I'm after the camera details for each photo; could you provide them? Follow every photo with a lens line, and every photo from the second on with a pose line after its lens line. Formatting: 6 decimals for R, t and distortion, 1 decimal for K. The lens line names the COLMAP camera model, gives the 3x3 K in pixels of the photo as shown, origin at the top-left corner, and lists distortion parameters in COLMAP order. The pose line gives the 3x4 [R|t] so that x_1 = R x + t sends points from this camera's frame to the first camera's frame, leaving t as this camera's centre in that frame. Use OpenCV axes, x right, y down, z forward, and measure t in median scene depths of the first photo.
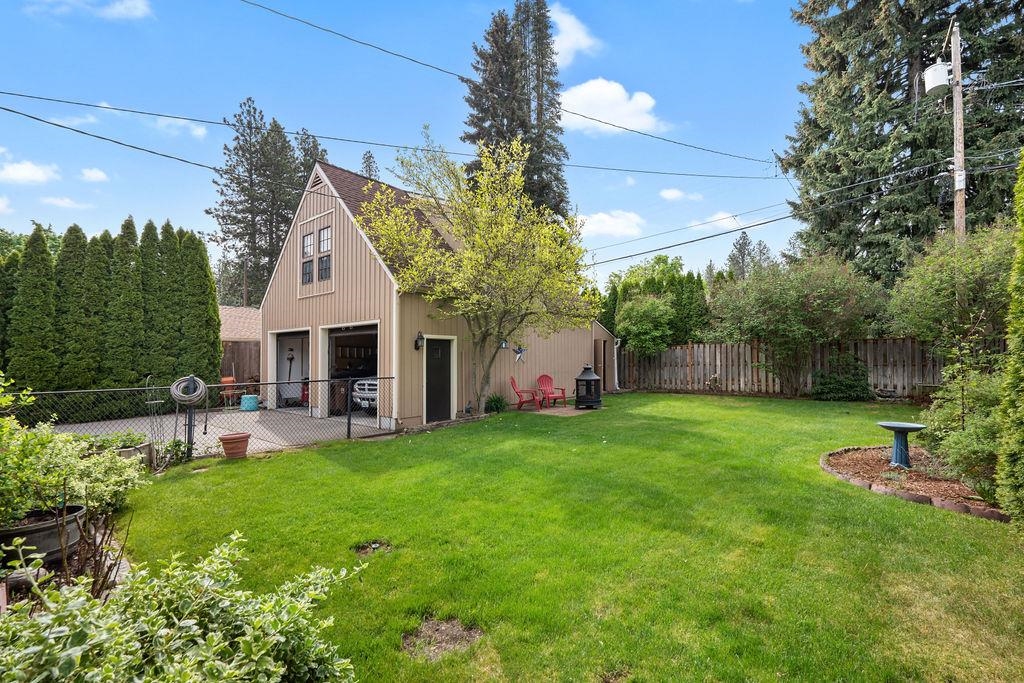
lens RADIAL K [[449.3, 0, 512.0], [0, 449.3, 341.5], [0, 0, 1]] dist [-0.002631, -0.000248]
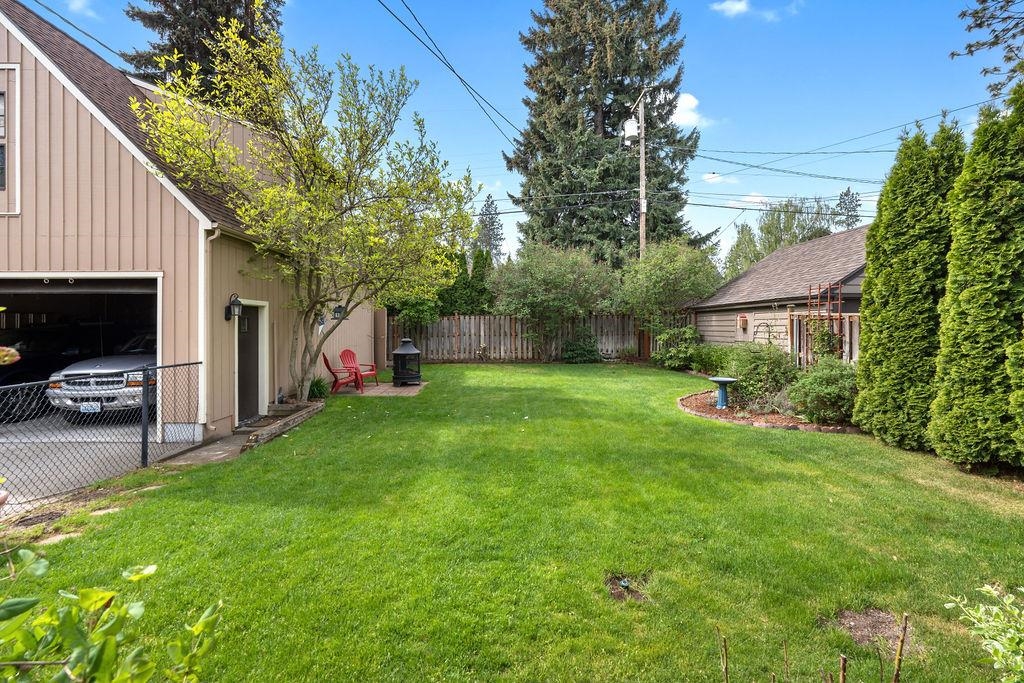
lens RADIAL K [[455.1, 0, 514.8], [0, 455.1, 319.4], [0, 0, 1]] dist [-0.000689, 0.000589]
pose [[0.761017, 0.012128, 0.648619, -0.274106], [-0.026044, 0.999590, 0.011867, -0.001987], [-0.648209, -0.025923, 0.761021, 0.153274]]
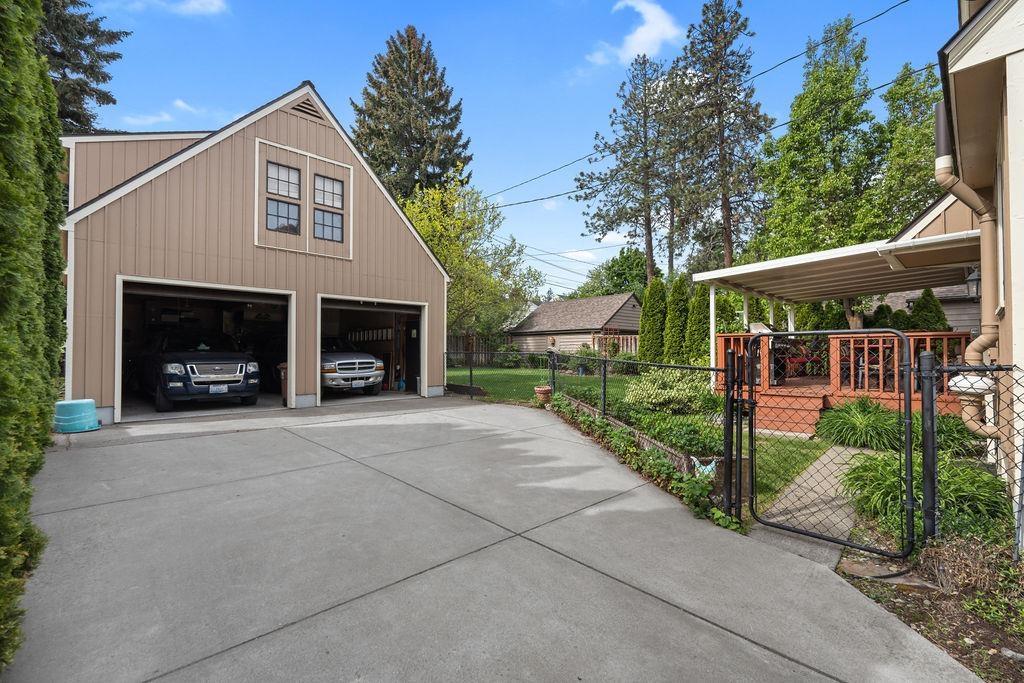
lens RADIAL K [[449.3, 0, 512.0], [0, 449.3, 341.5], [0, 0, 1]] dist [-0.002631, -0.000248]
pose [[0.096737, 0.026589, 0.994955, -1.167759], [-0.035541, 0.999098, -0.023244, 0.057075], [-0.994675, -0.033113, 0.097595, 0.554240]]
